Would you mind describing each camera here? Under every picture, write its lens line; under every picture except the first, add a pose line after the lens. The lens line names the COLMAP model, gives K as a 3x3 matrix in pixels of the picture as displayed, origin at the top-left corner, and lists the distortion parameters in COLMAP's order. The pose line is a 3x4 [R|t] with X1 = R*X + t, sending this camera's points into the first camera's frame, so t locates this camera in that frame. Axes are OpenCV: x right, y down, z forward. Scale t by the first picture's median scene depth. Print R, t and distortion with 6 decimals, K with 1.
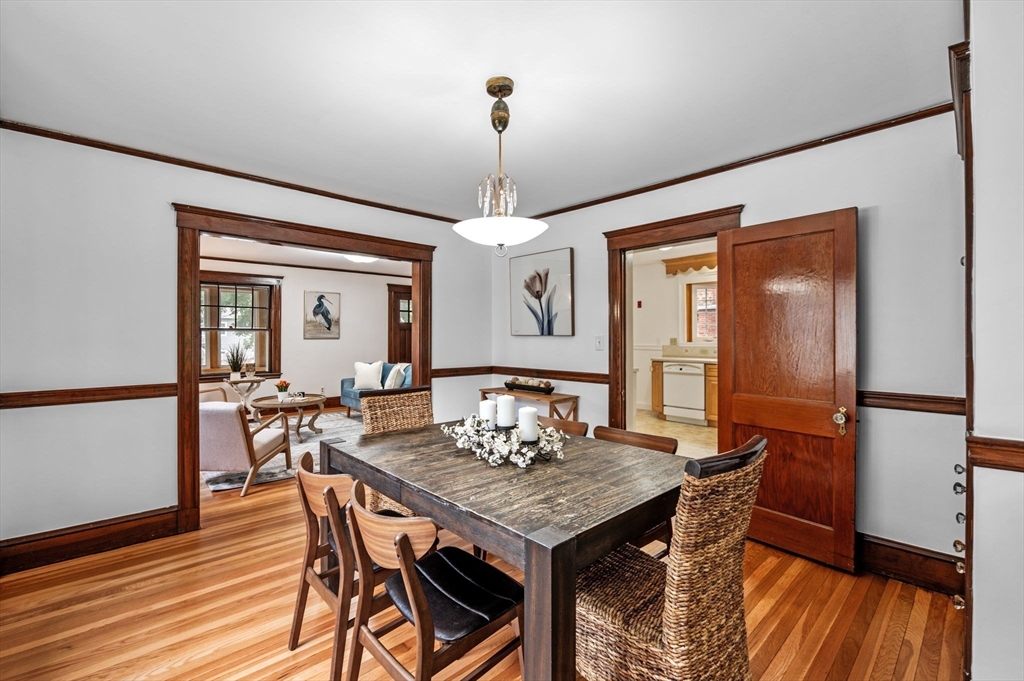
lens RADIAL K [[440.1, 0, 509.5], [0, 440.1, 332.1], [0, 0, 1]] dist [-0.003247, -0.000028]
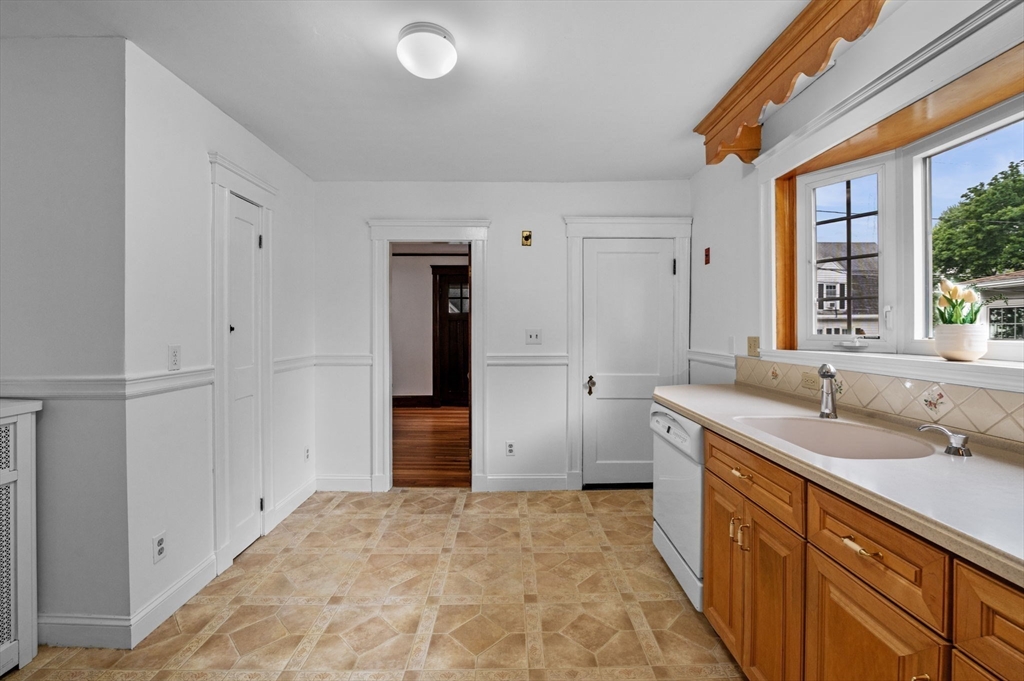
lens RADIAL K [[440.1, 0, 509.5], [0, 440.1, 332.1], [0, 0, 1]] dist [-0.003247, -0.000028]
pose [[0.732692, 0.007796, -0.680515, 0.483114], [0.003671, 0.999875, 0.015406, 0.003109], [0.680550, -0.013786, 0.732572, 0.609836]]
